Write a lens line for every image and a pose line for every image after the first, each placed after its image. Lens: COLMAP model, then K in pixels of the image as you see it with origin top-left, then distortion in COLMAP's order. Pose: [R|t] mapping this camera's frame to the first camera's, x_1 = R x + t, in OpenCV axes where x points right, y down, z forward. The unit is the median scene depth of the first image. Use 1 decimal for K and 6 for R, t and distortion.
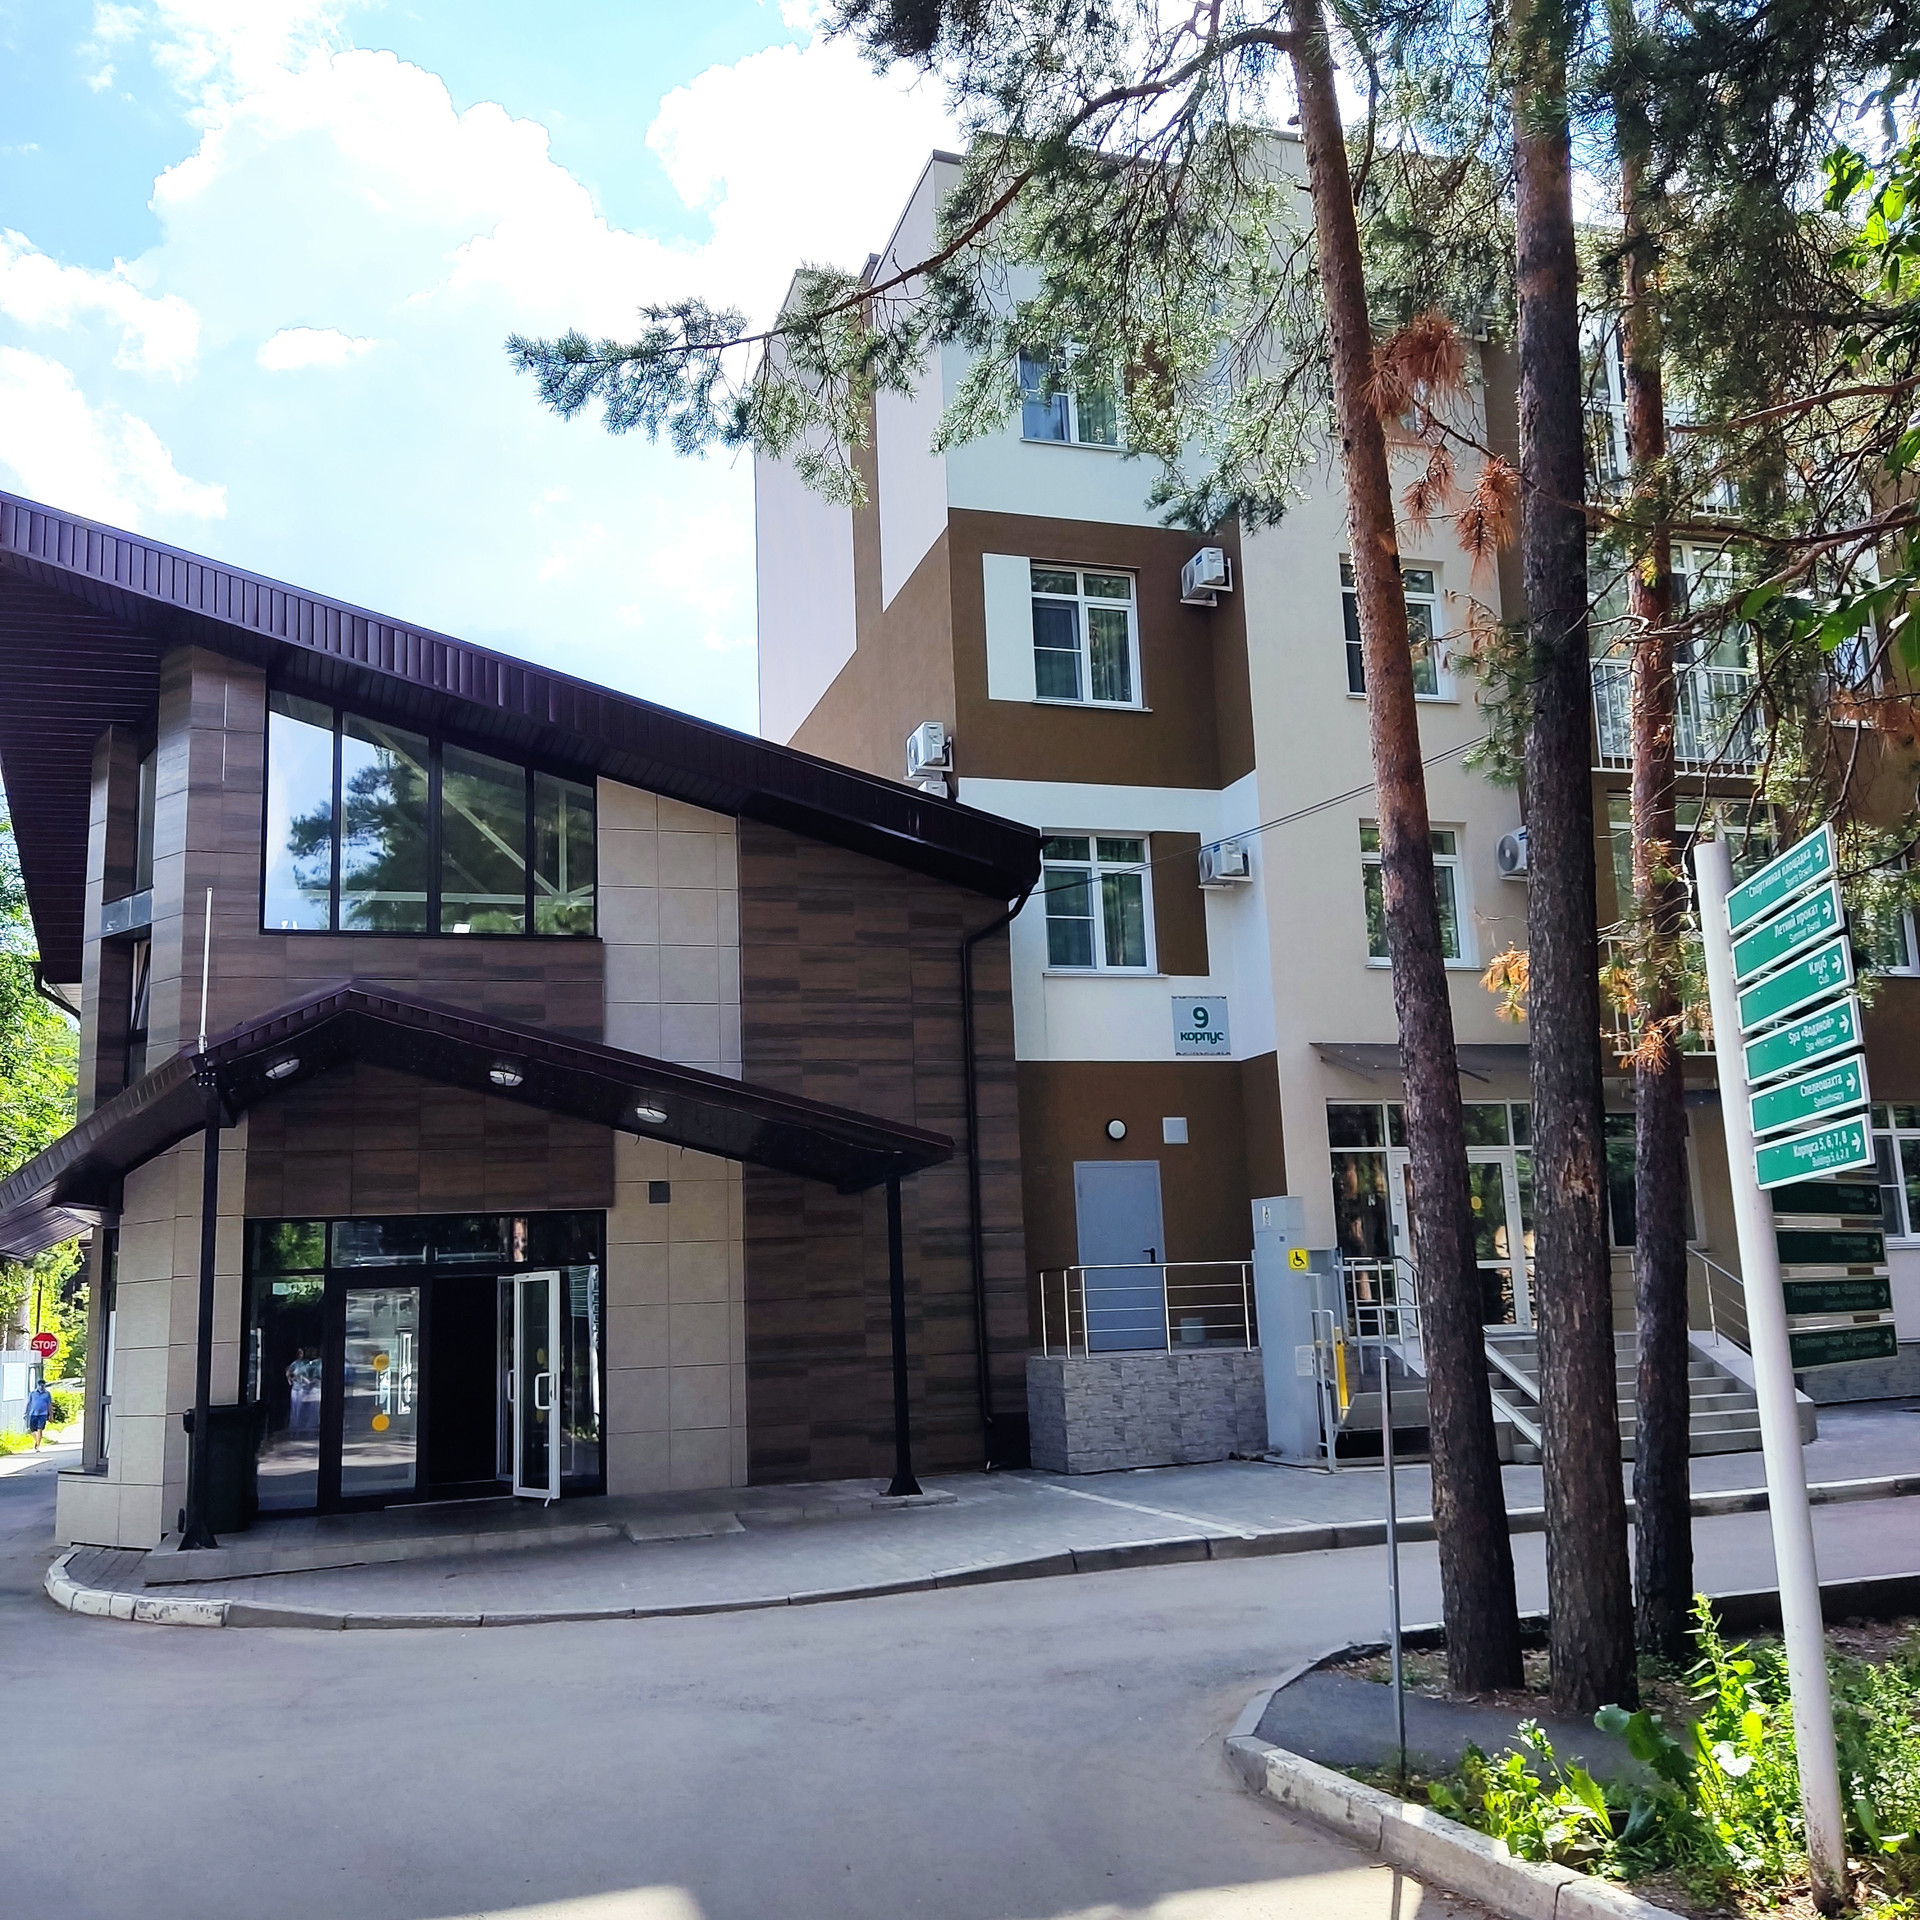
lens RADIAL K [[1878.7, 0, 960.0], [0, 1878.7, 960.0], [0, 0, 1]] dist [0.057519, -0.004183]
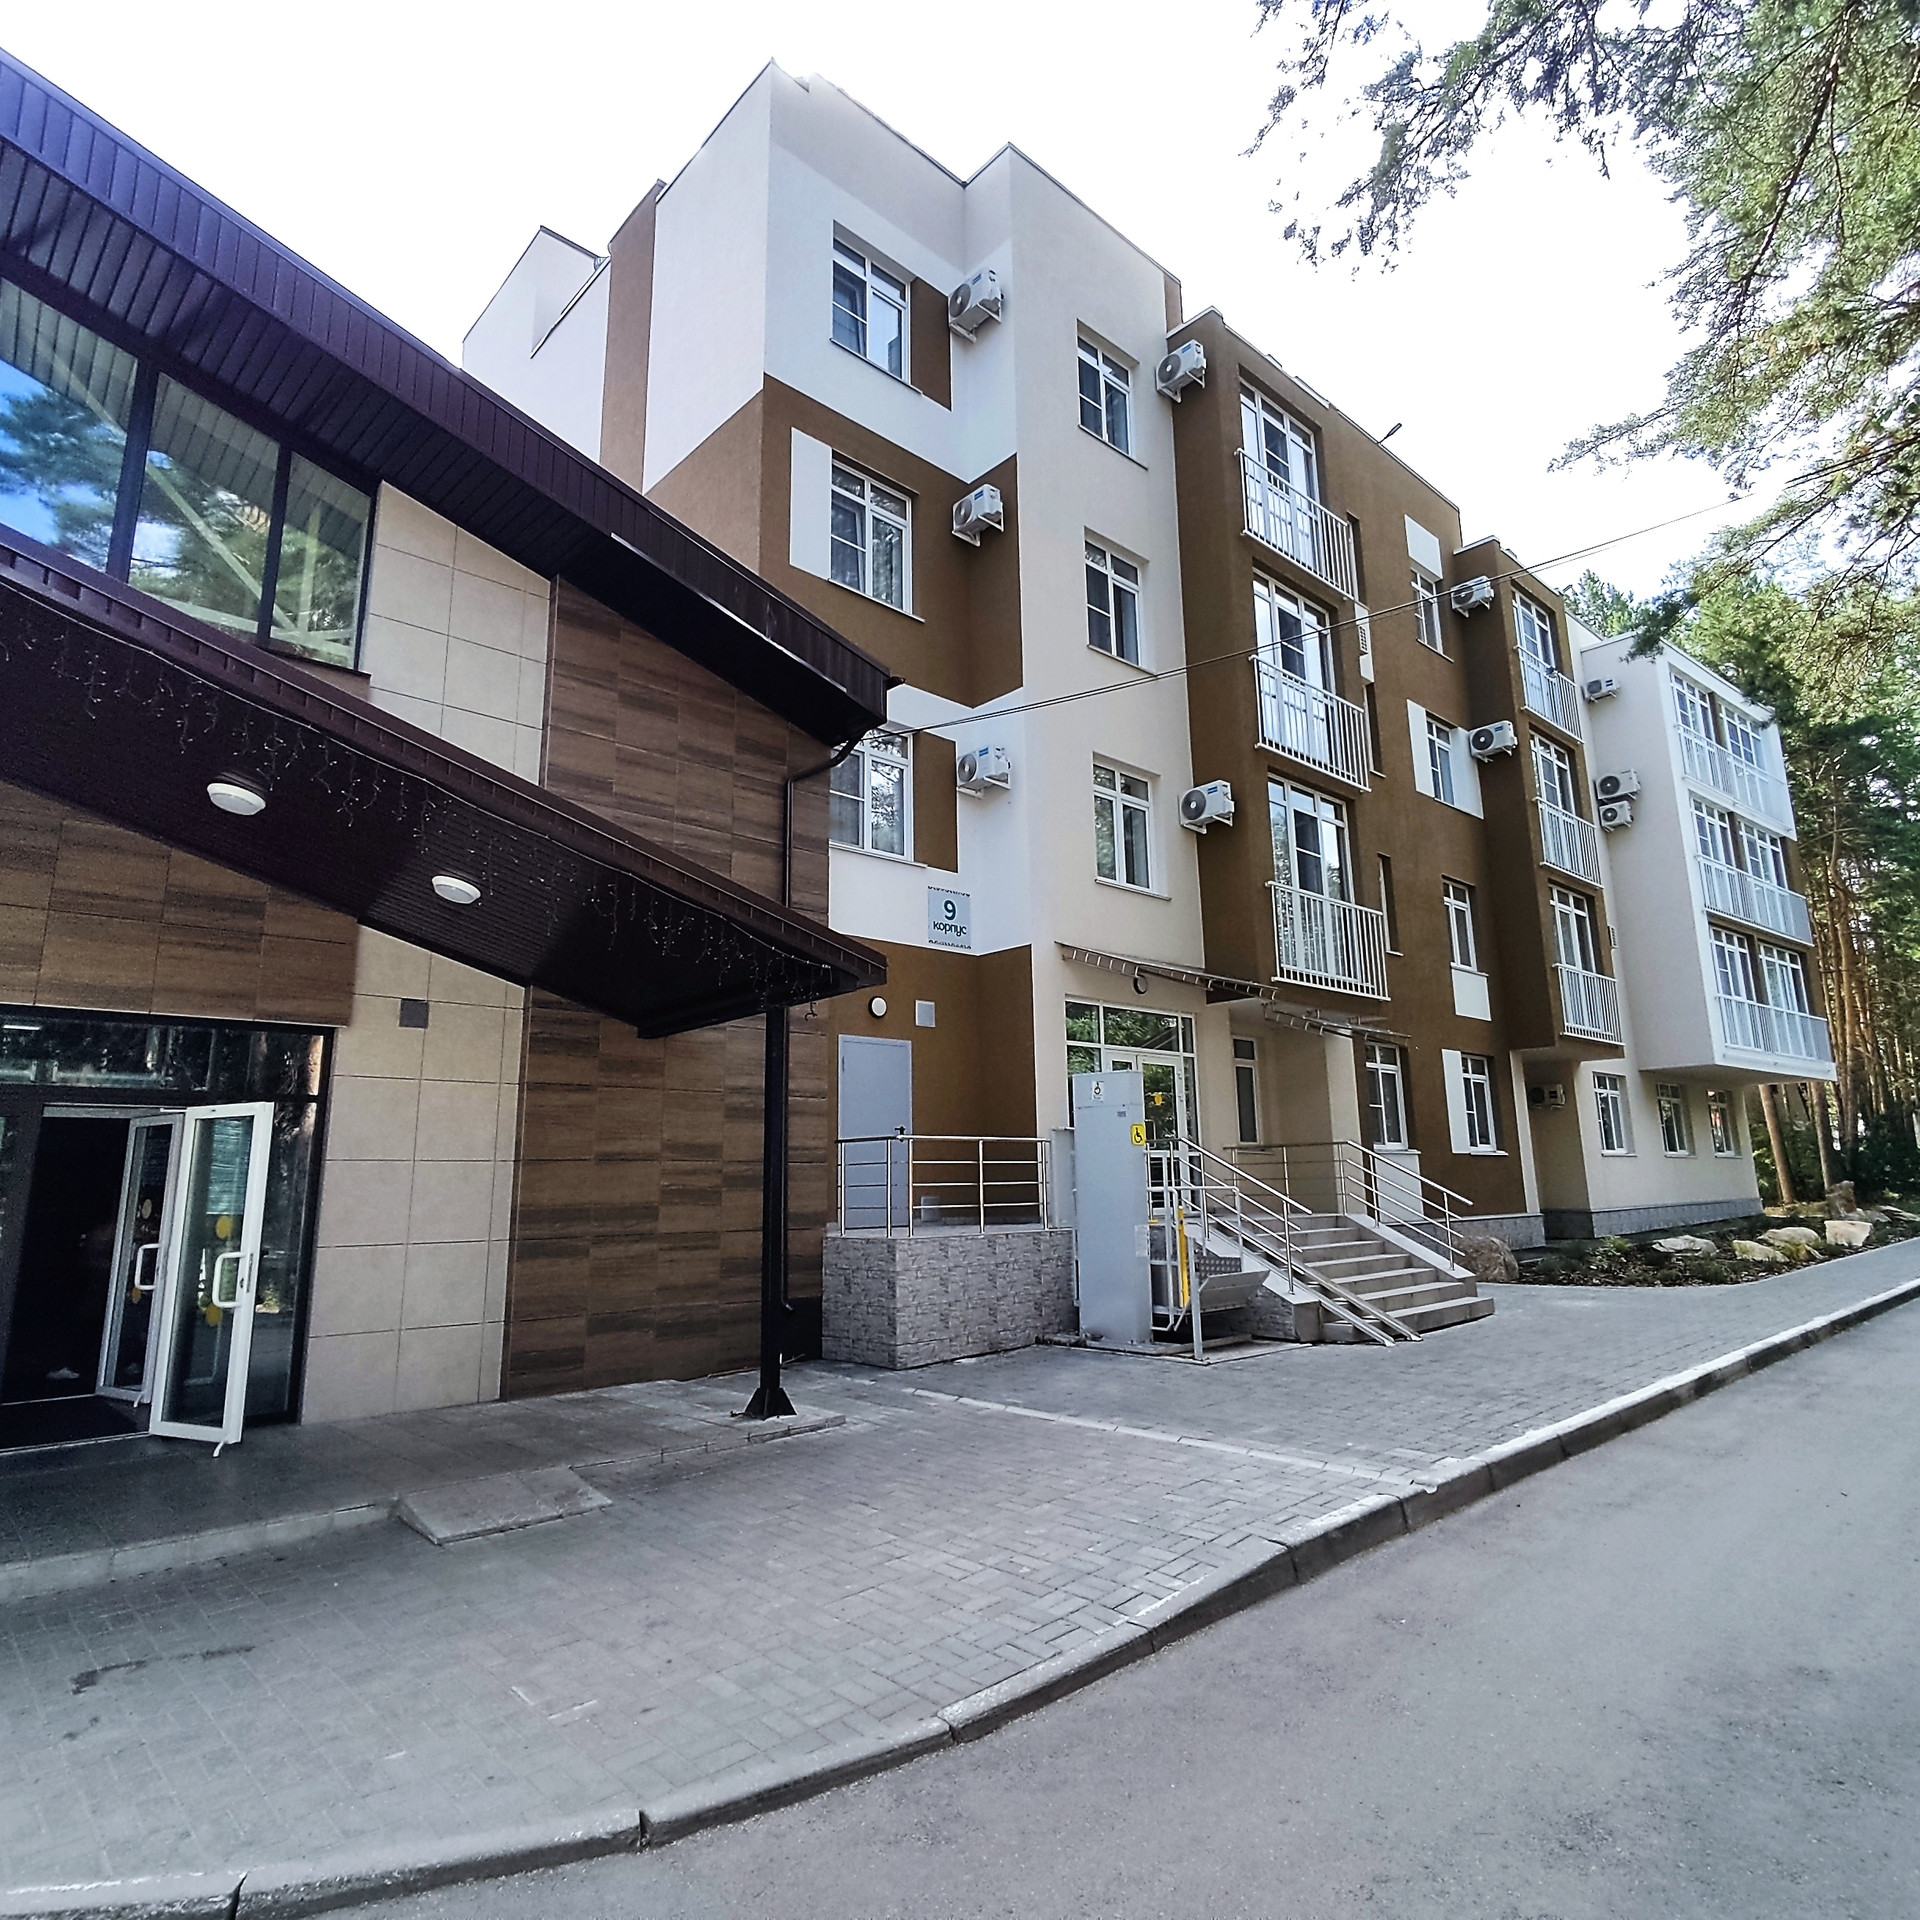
lens RADIAL K [[1176.8, 0, 967.0], [0, 1176.8, 929.8], [0, 0, 1]] dist [-0.002152, -0.004261]
pose [[0.906097, 0.113847, 0.407465, -0.150316], [-0.095800, 0.993309, -0.064499, 0.096075], [-0.412081, 0.019407, 0.910940, 0.458558]]
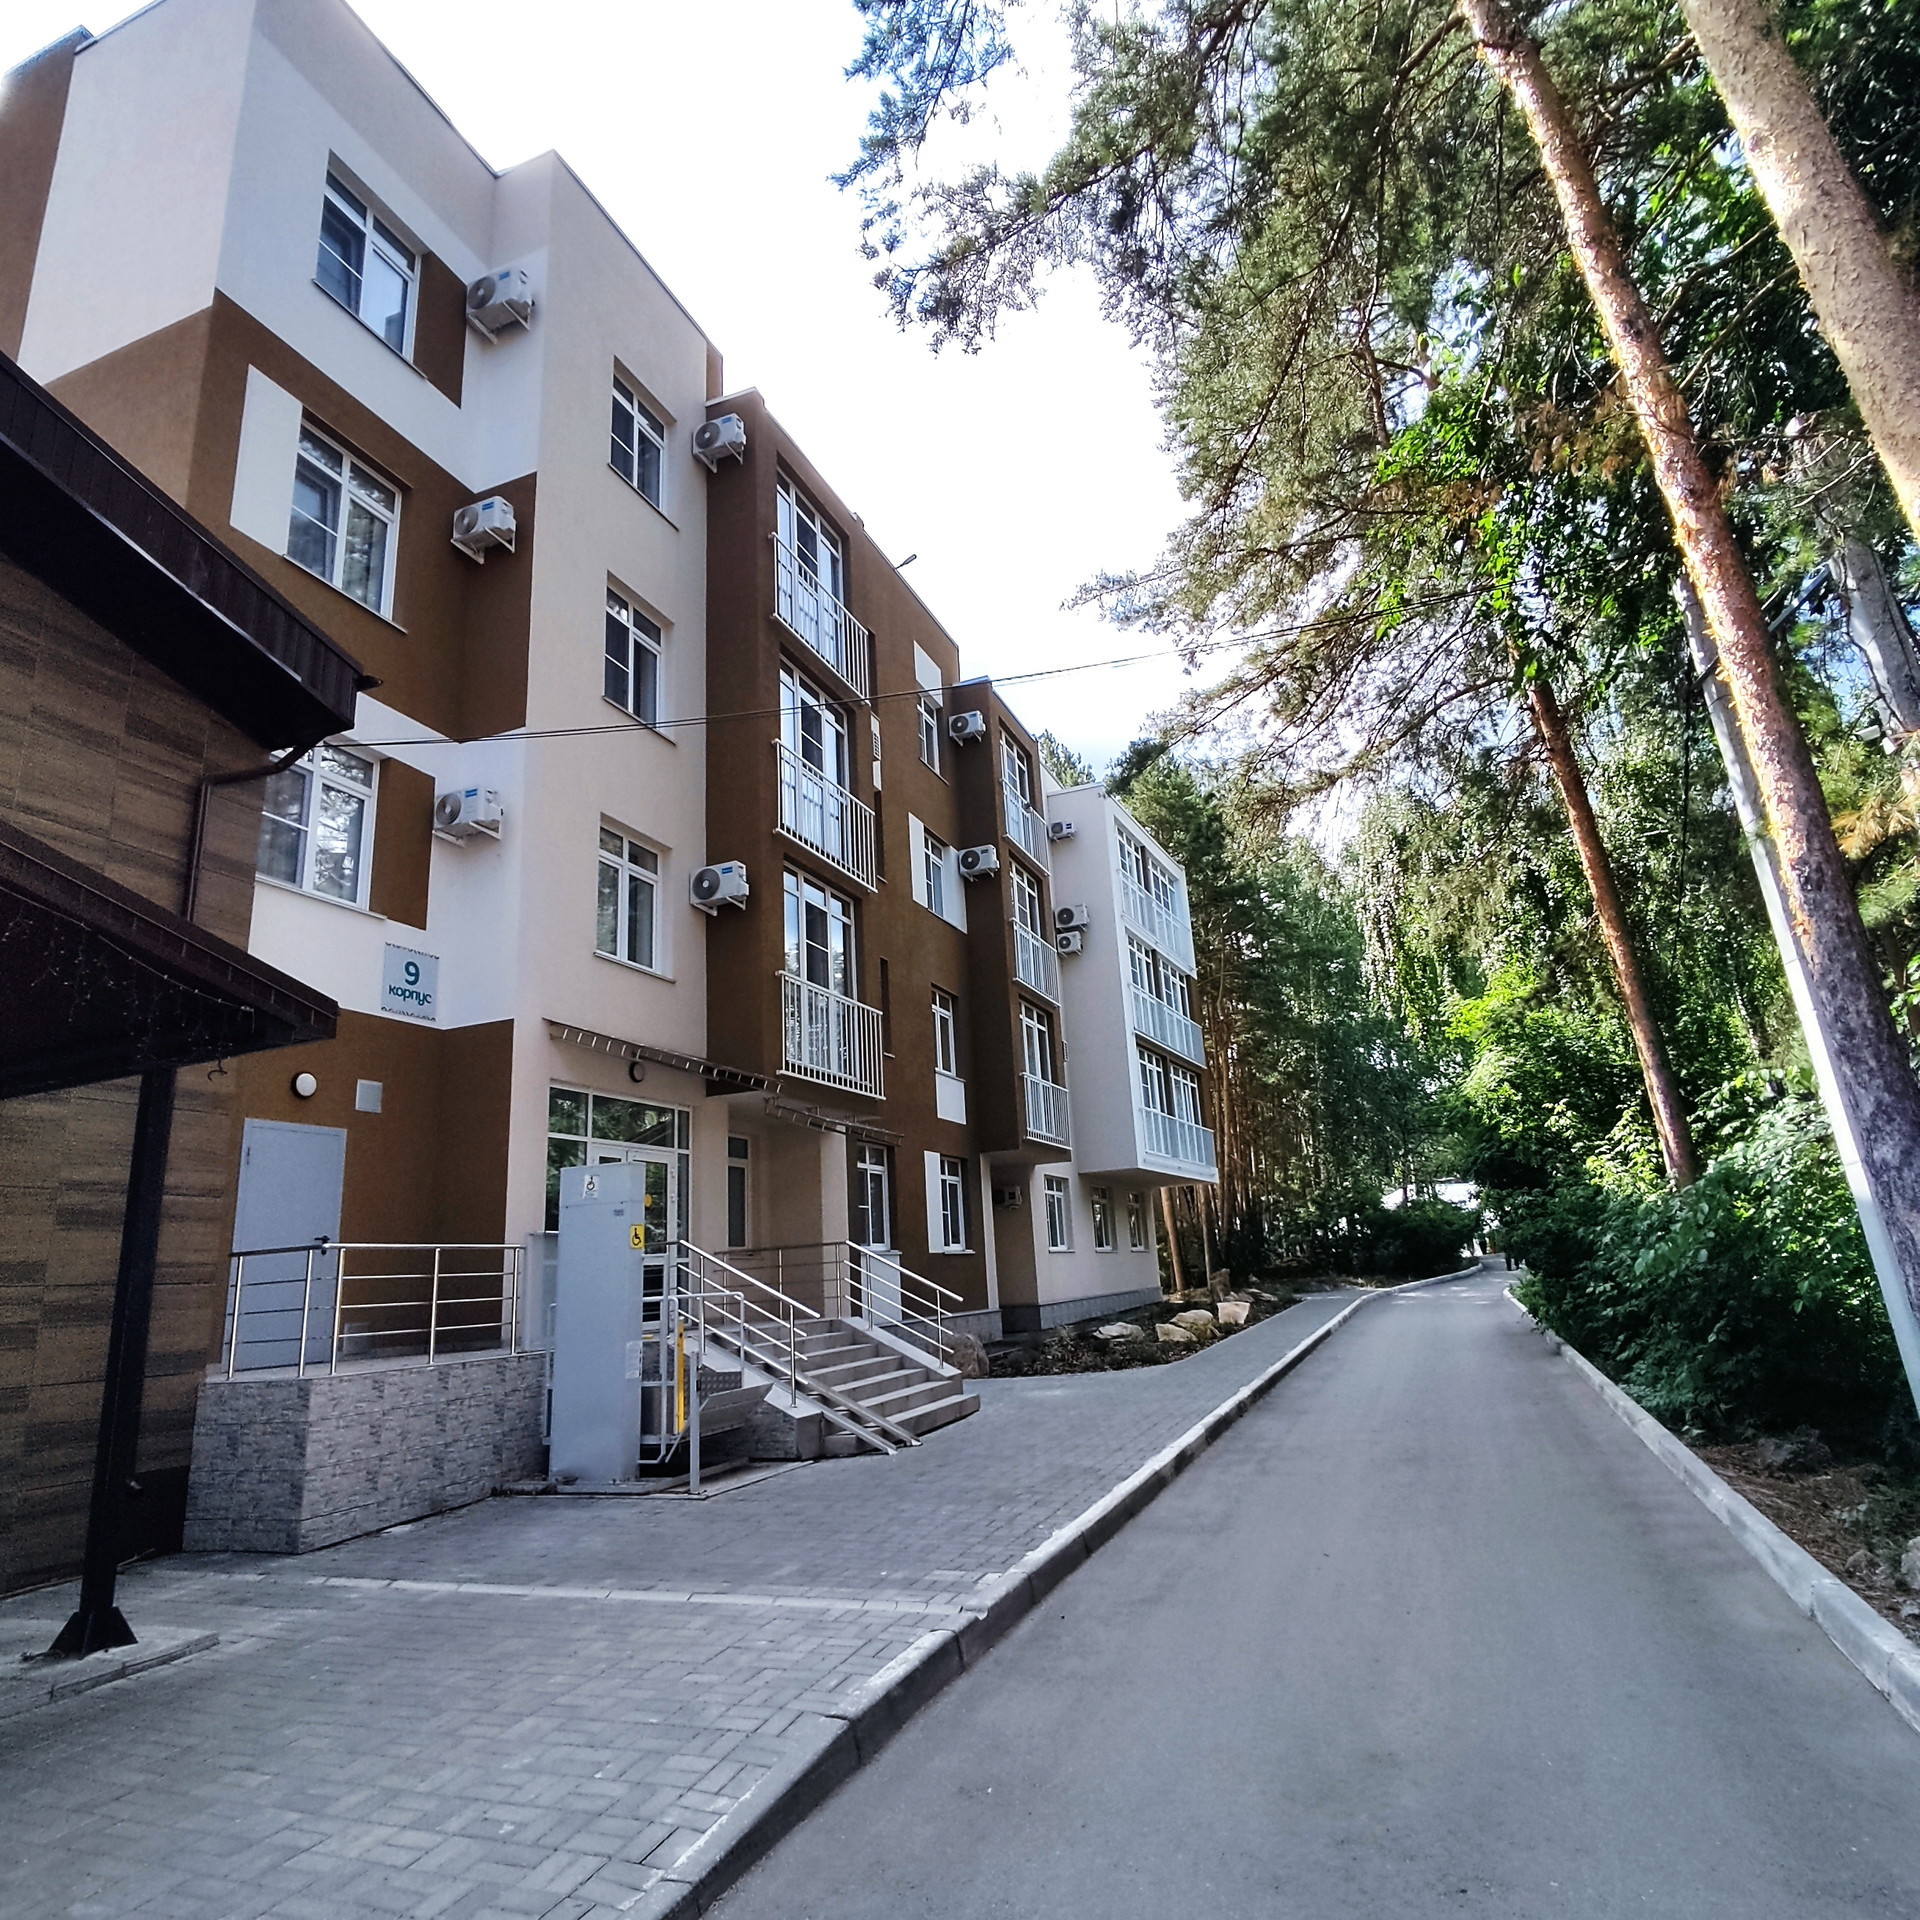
lens RADIAL K [[1178.9, 0, 986.5], [0, 1178.9, 961.2], [0, 0, 1]] dist [-0.005992, -0.000948]
pose [[0.626822, 0.202362, 0.752425, -0.137779], [-0.105372, 0.978829, -0.175471, 0.107852], [-0.772004, 0.030705, 0.634875, 0.511020]]
